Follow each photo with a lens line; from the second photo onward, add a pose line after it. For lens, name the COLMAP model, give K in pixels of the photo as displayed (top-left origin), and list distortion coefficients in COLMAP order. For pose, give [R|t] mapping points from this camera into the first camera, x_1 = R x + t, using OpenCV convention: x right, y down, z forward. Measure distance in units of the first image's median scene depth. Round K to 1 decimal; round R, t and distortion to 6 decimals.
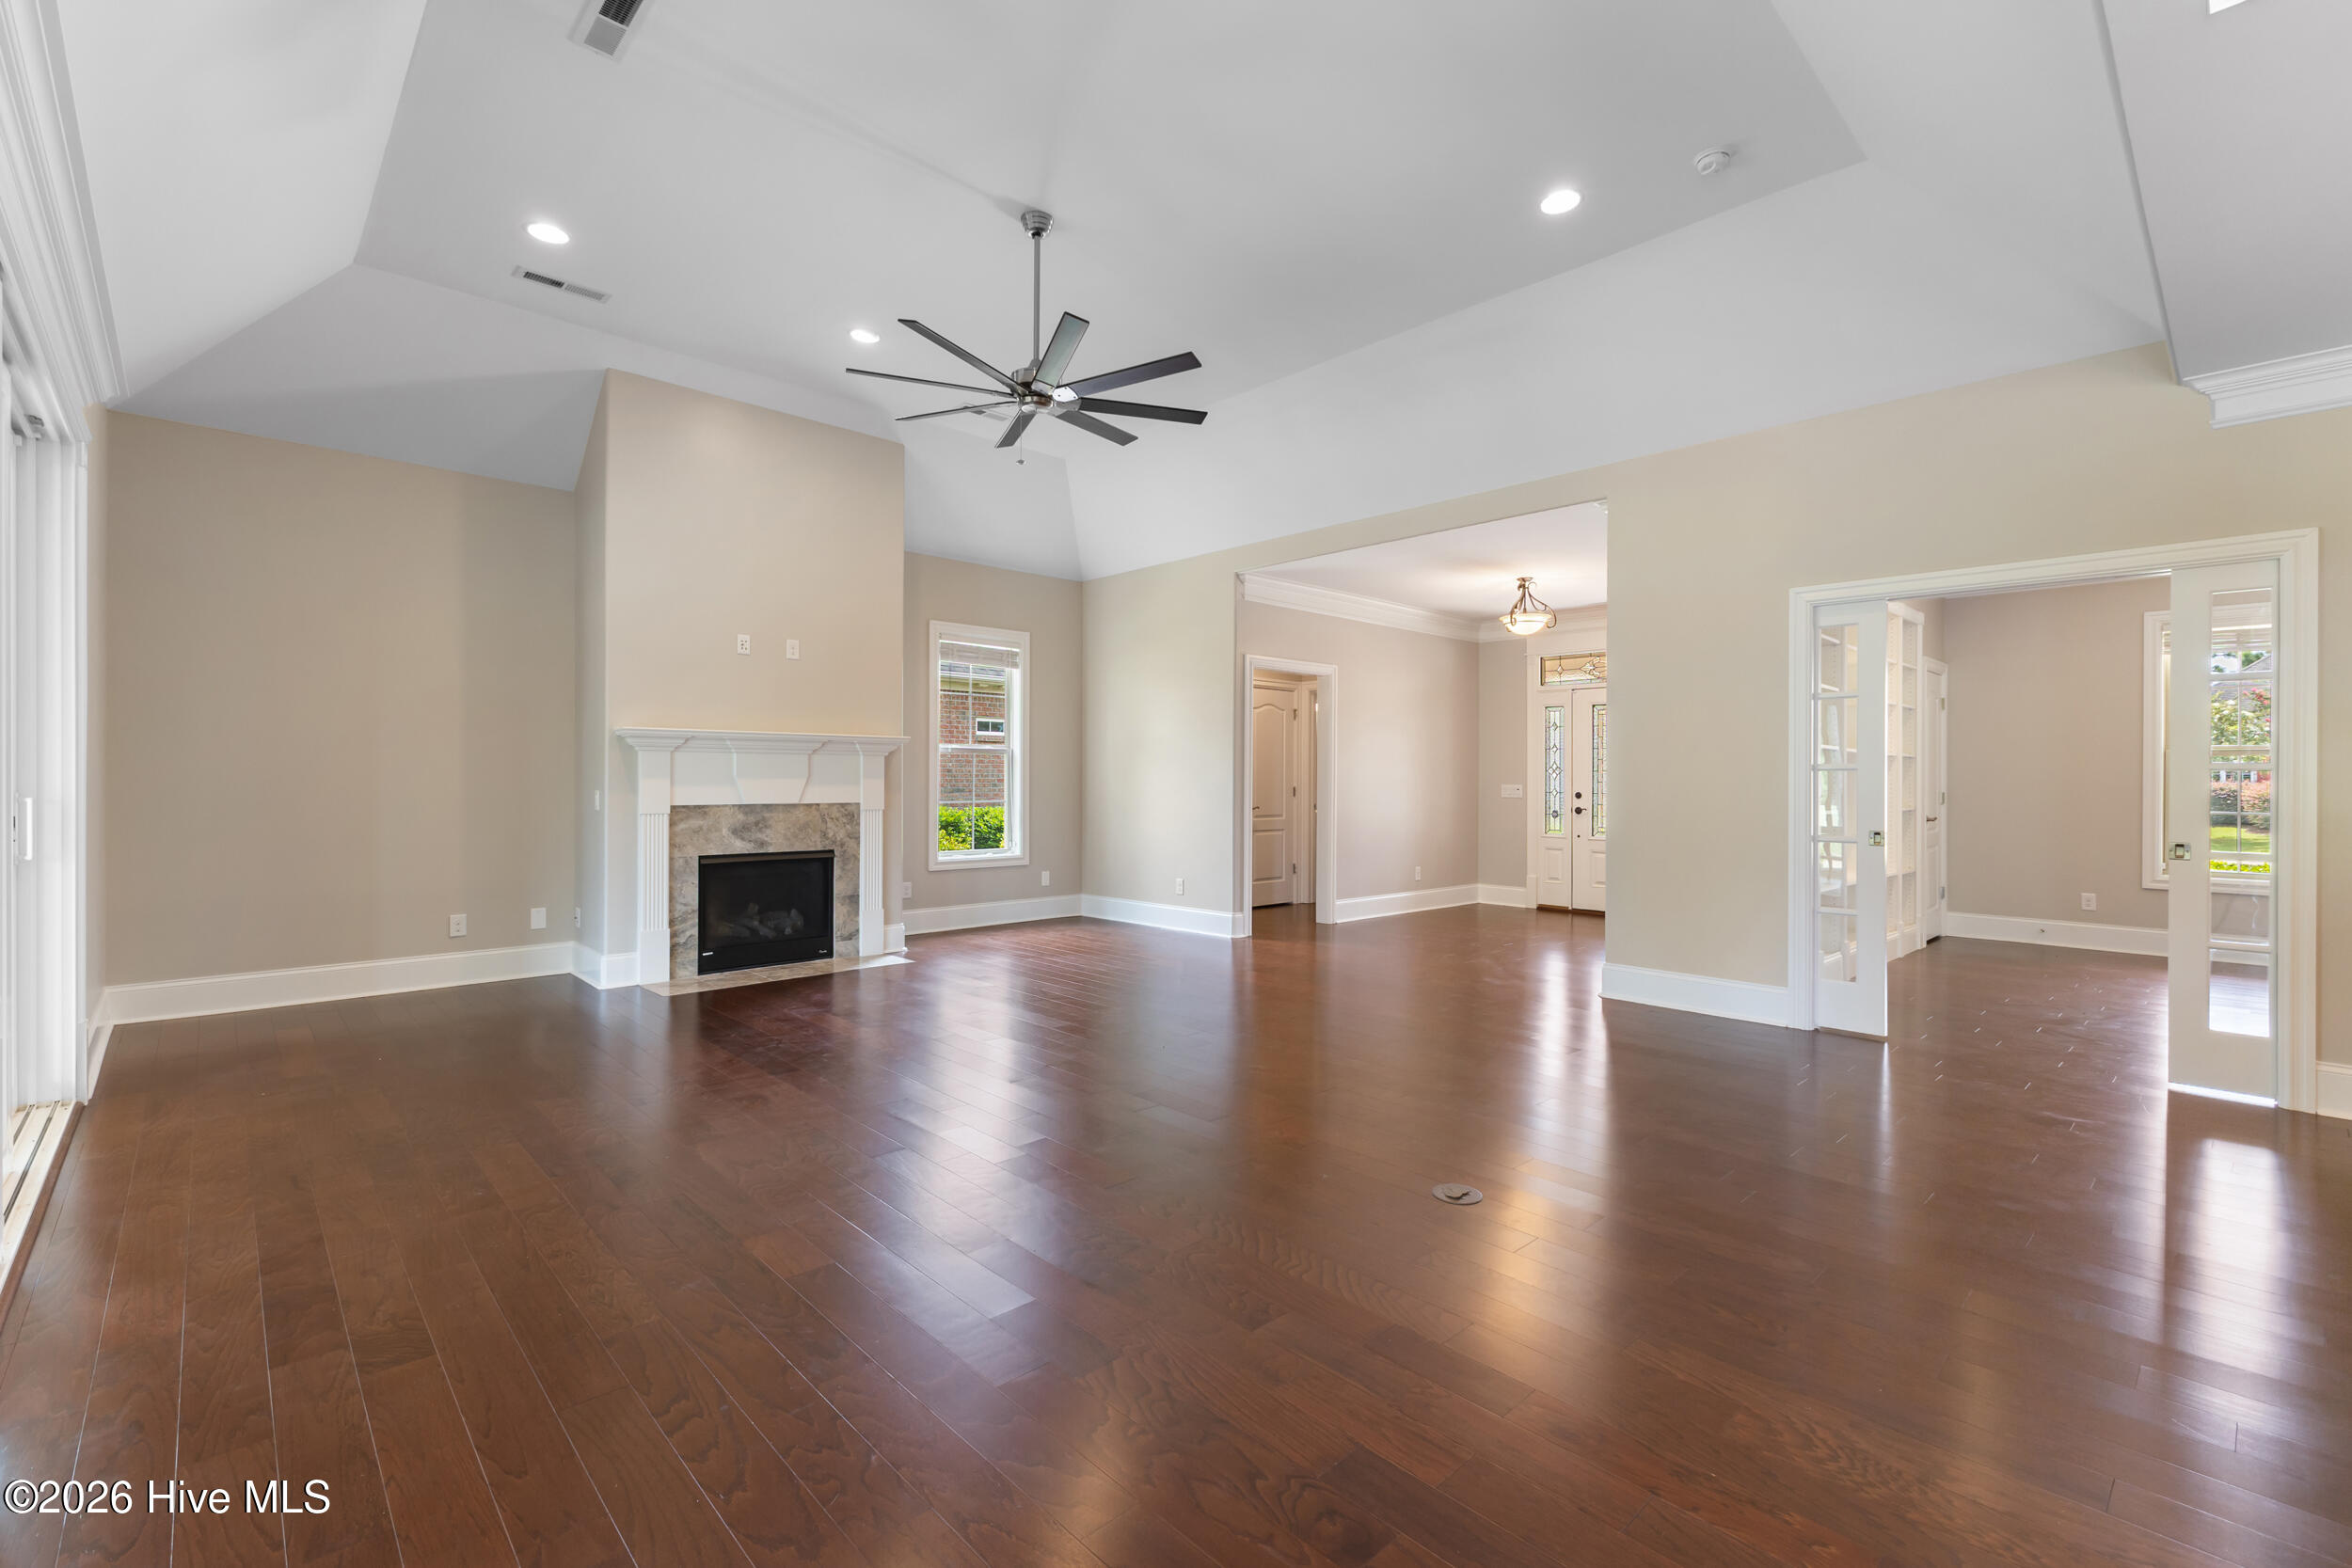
lens RADIAL K [[1017.7, 0, 1179.1], [0, 1017.7, 776.2], [0, 0, 1]] dist [0.010529, -0.000338]
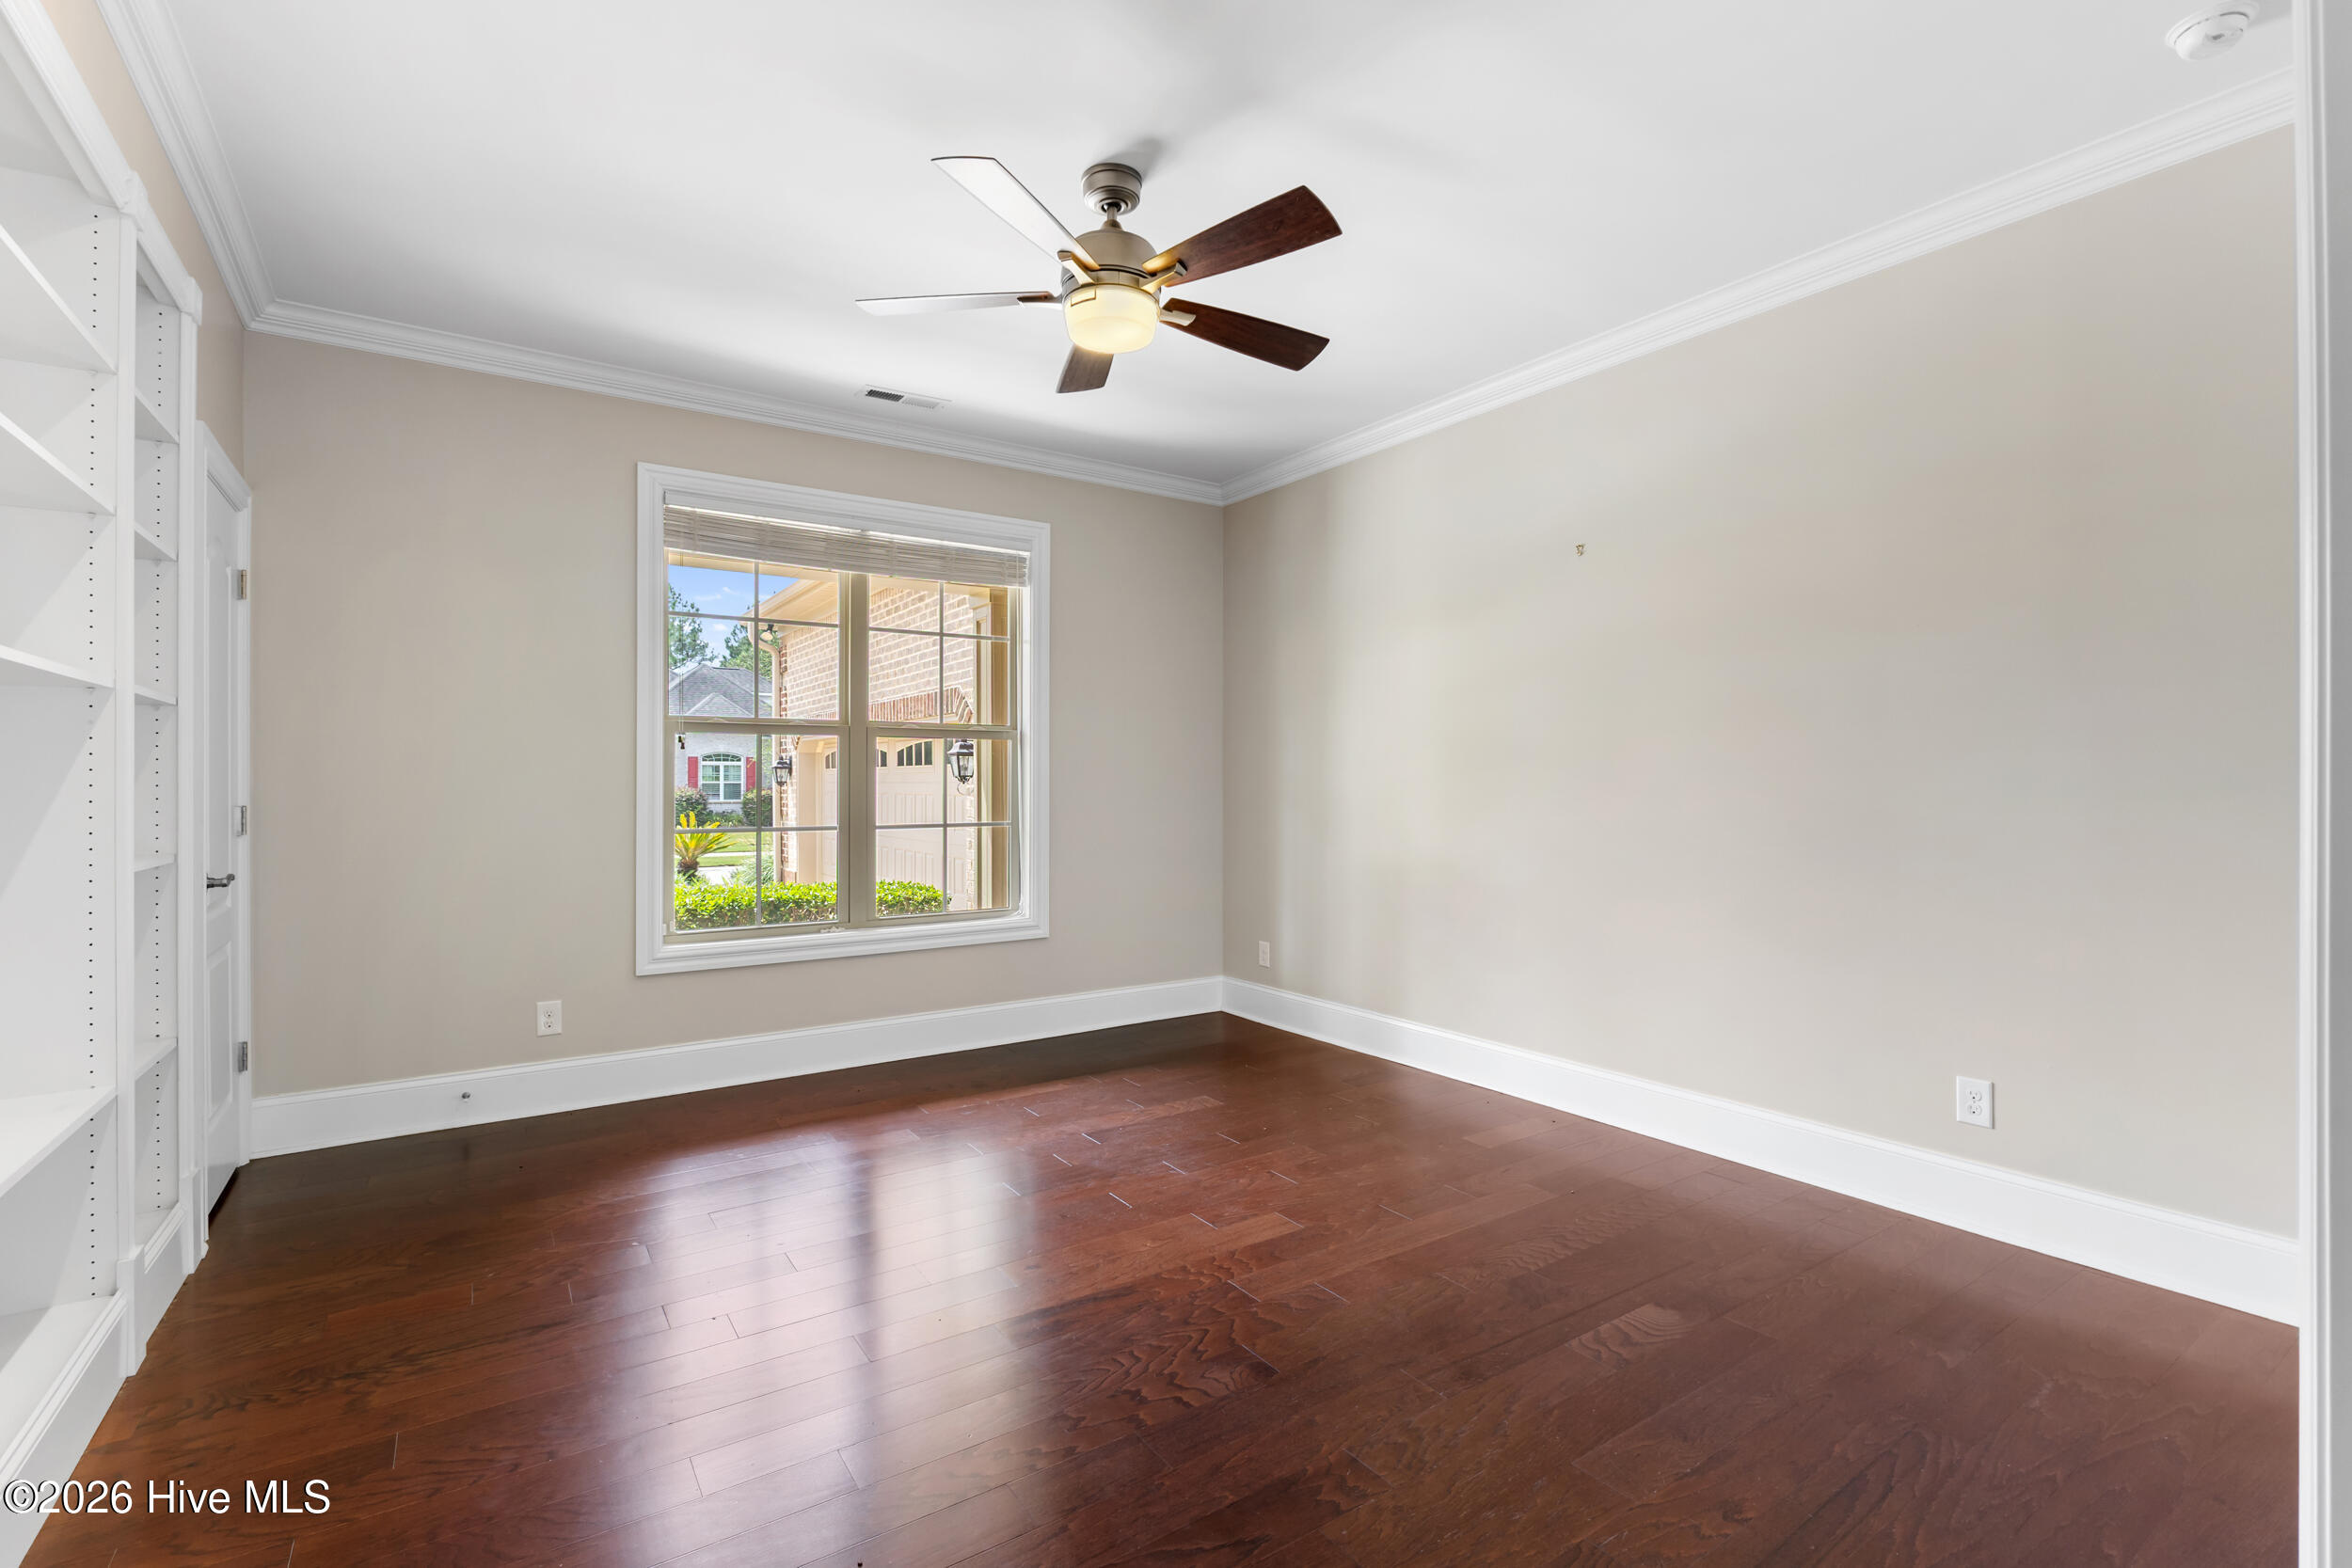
lens RADIAL K [[1082.6, 0, 1178.1], [0, 1082.6, 781.2], [0, 0, 1]] dist [0.000734, 0.000049]
pose [[0.174952, -0.006109, 0.984558, 0.407298], [-0.002634, 0.999974, 0.006673, 0.002498], [-0.984573, -0.003760, 0.174931, 0.585253]]
